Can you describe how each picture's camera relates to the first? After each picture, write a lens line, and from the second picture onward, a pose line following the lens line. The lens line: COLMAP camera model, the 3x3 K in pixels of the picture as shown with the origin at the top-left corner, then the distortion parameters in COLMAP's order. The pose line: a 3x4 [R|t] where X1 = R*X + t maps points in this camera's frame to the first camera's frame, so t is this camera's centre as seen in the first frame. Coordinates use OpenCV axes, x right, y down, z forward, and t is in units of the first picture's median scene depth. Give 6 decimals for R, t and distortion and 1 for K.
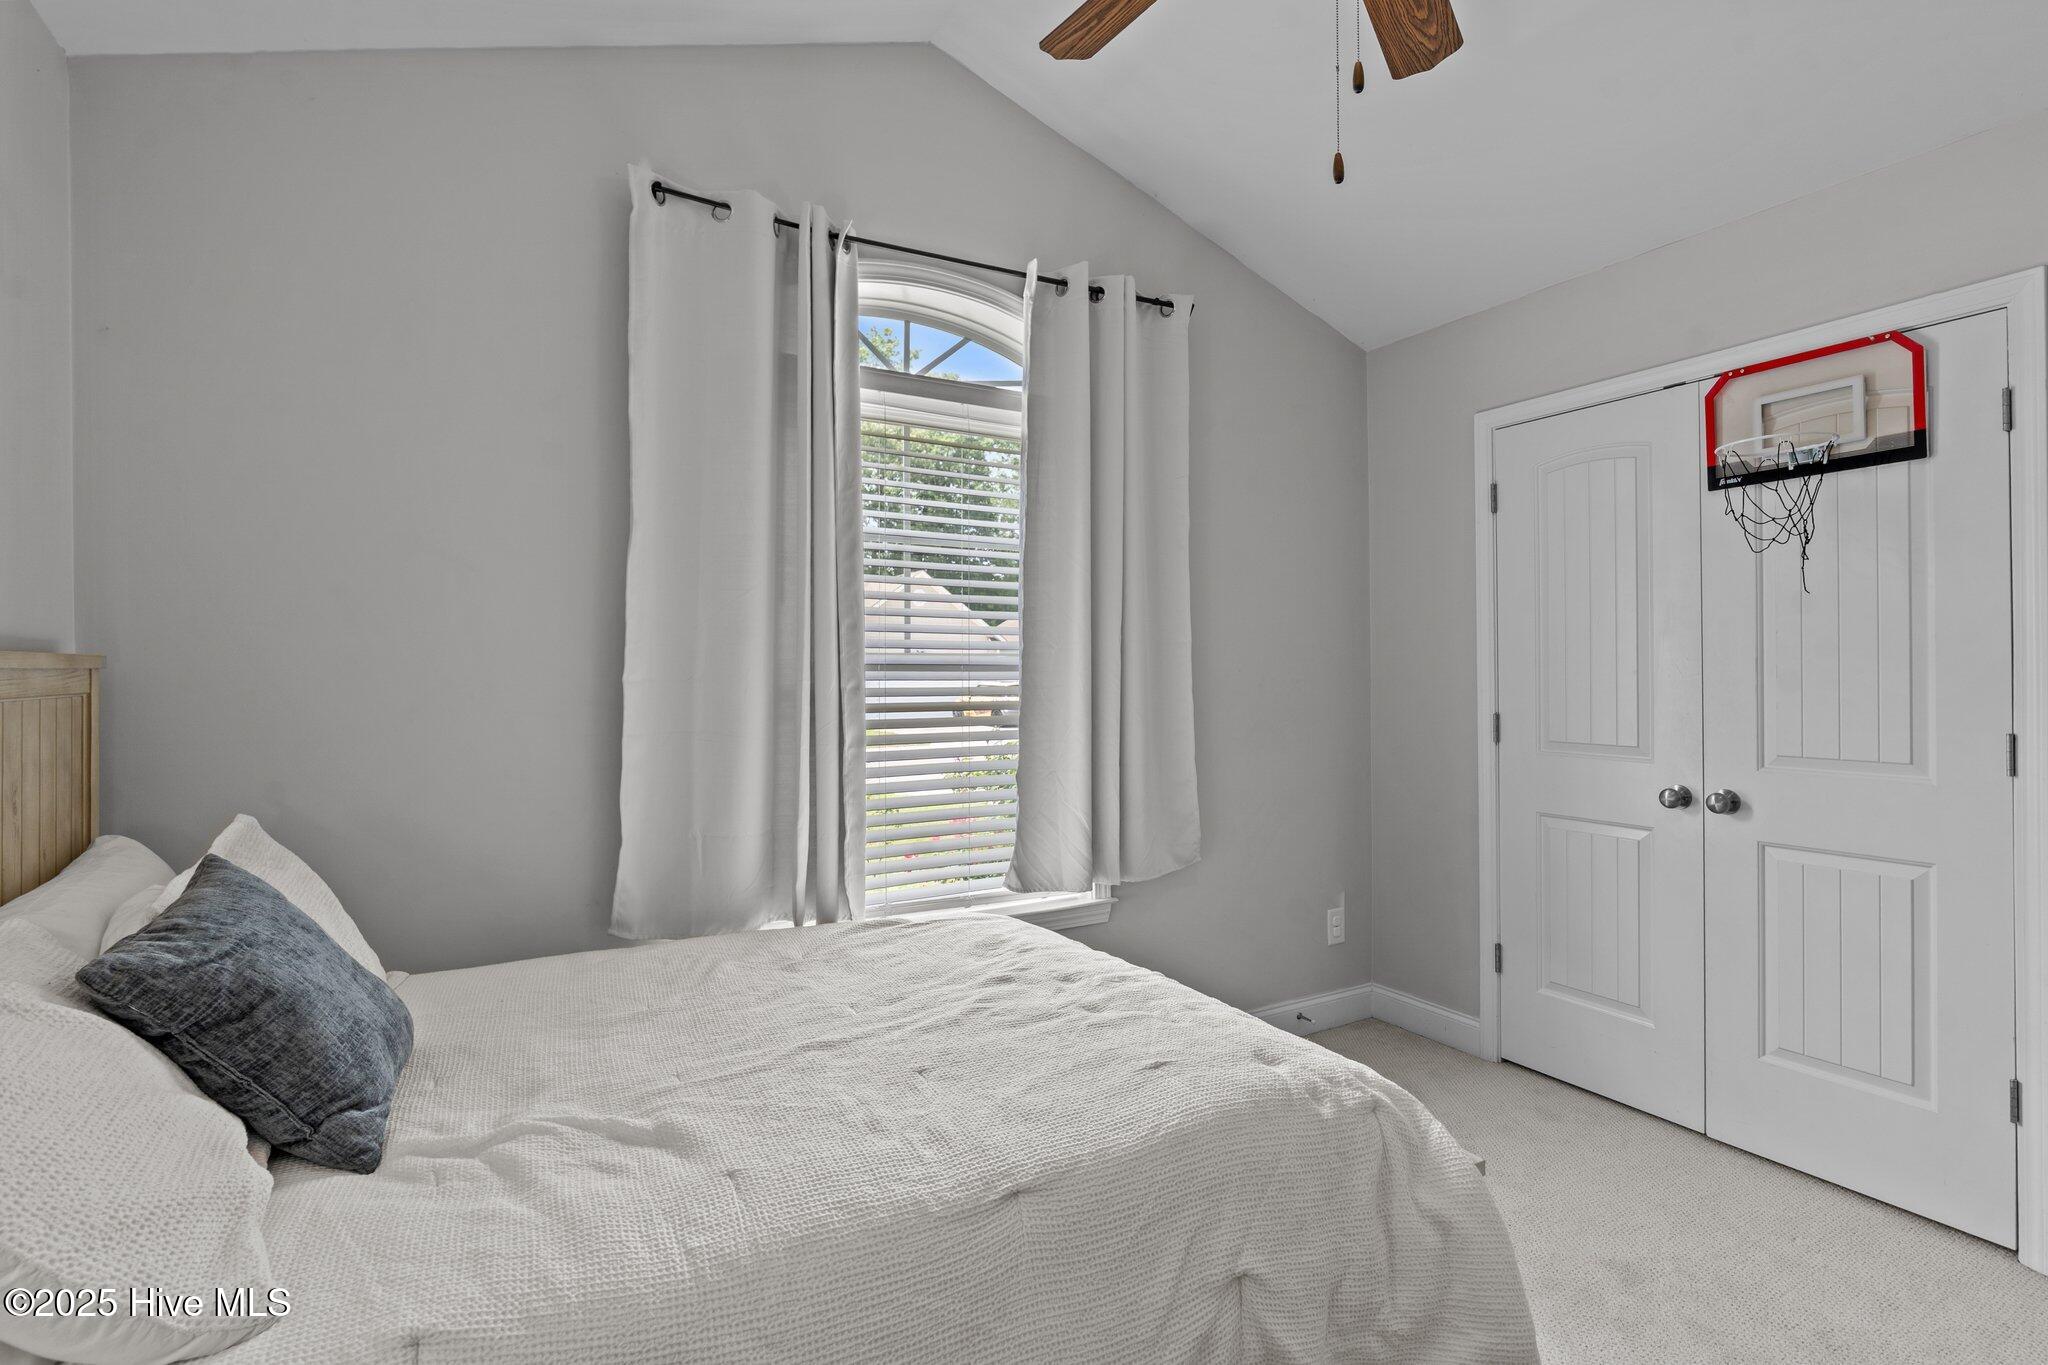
lens RADIAL K [[975.7, 0, 1025.7], [0, 975.7, 674.0], [0, 0, 1]] dist [-0.003788, -0.000051]
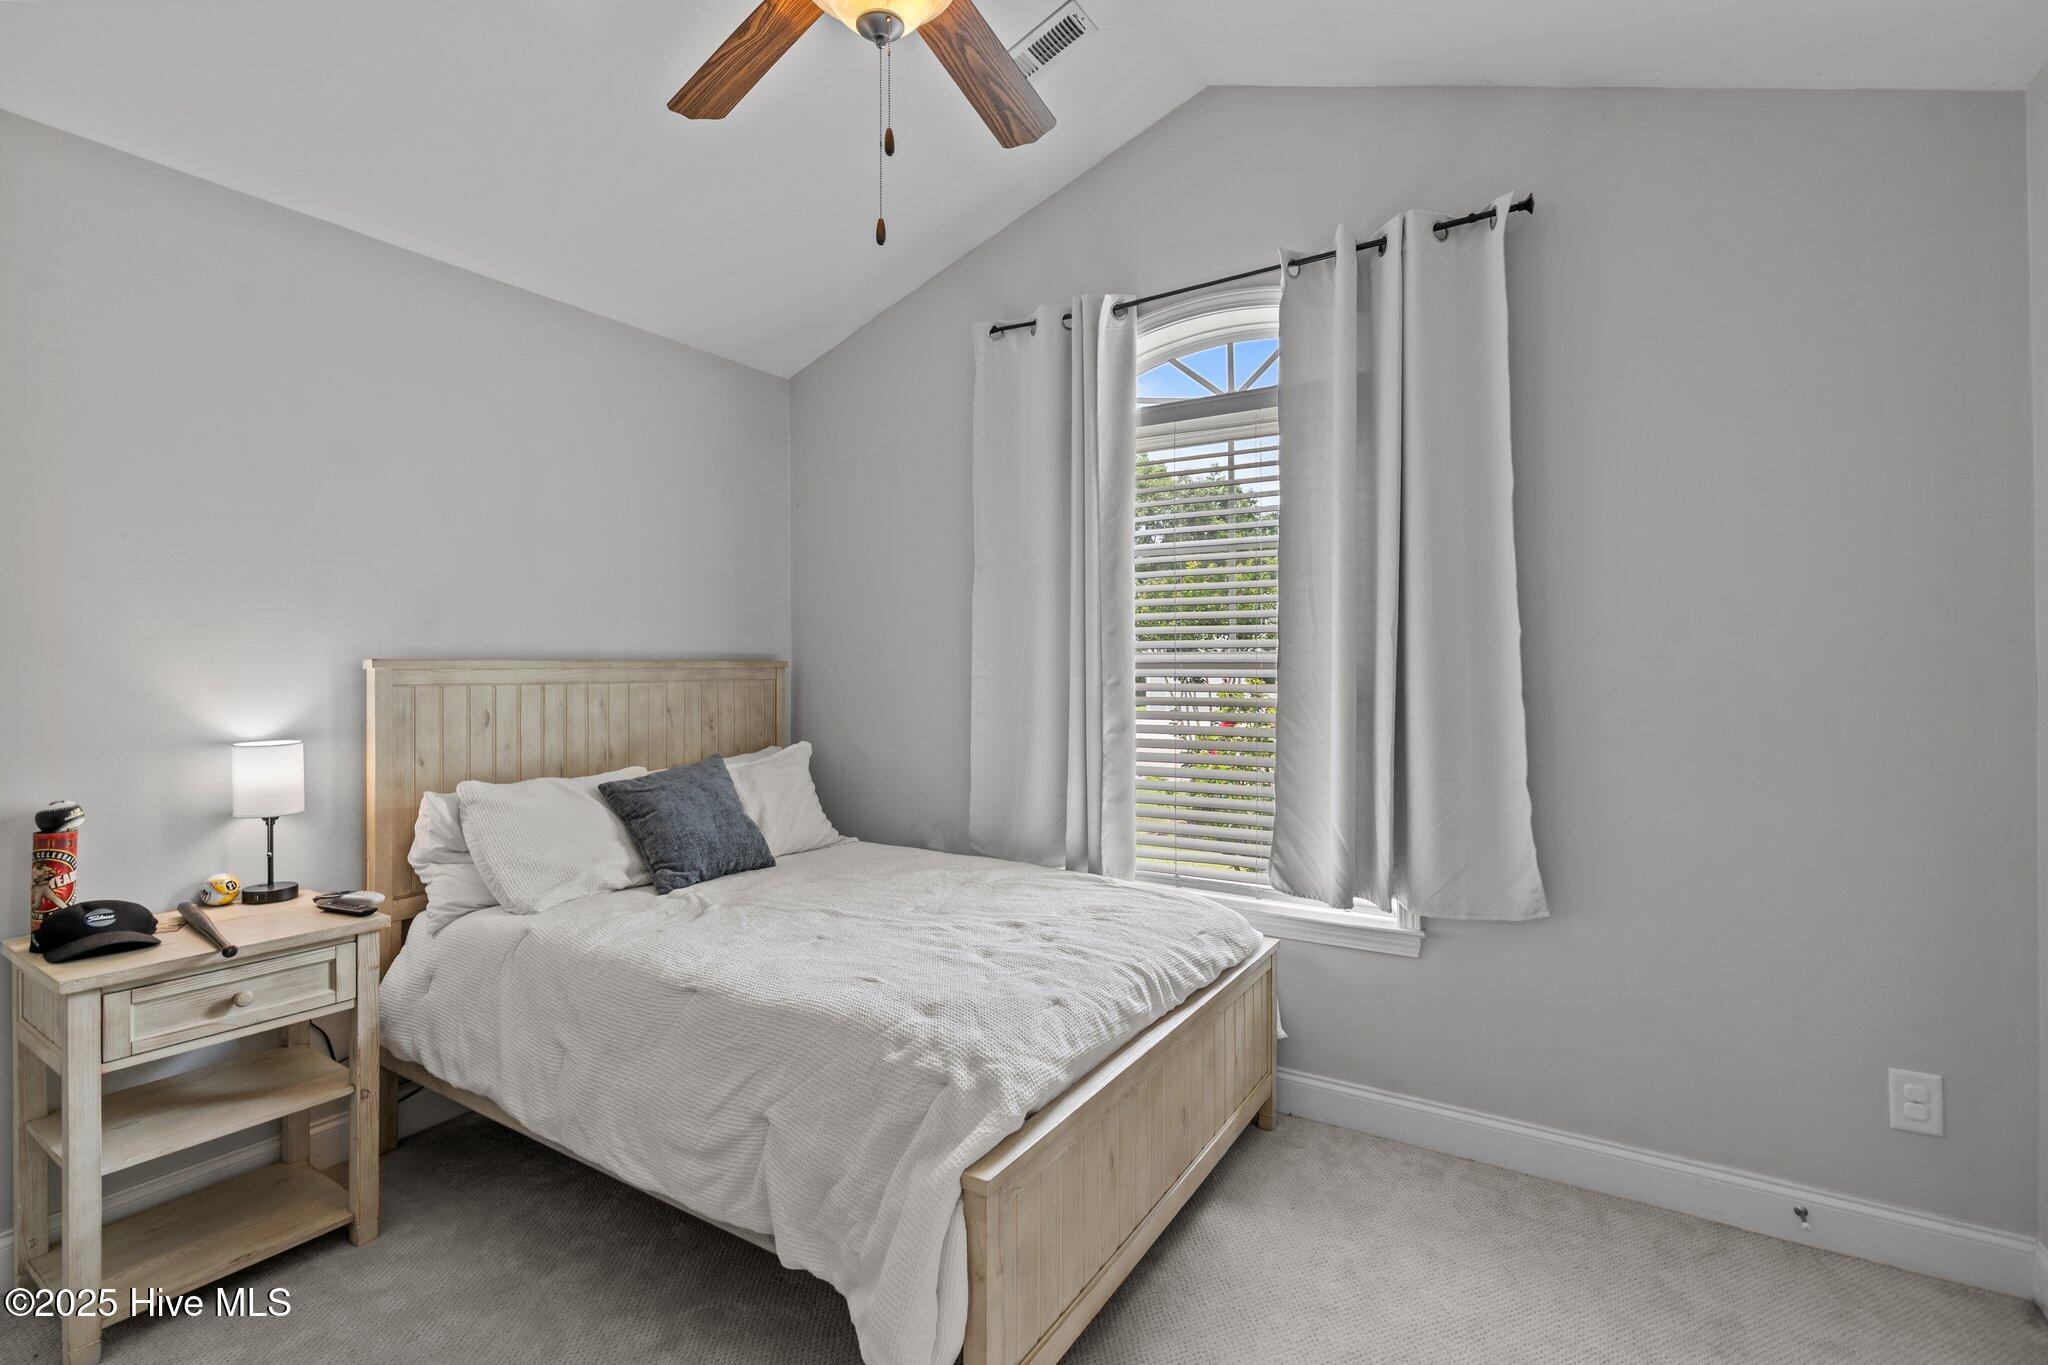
lens RADIAL K [[937.2, 0, 1030.0], [0, 937.2, 673.0], [0, 0, 1]] dist [-0.001855, 0.000039]
pose [[0.474634, 0.007293, -0.880153, 1.013235], [-0.002533, 0.999973, 0.006920, -0.007291], [0.880179, -0.001055, 0.474640, 0.465468]]
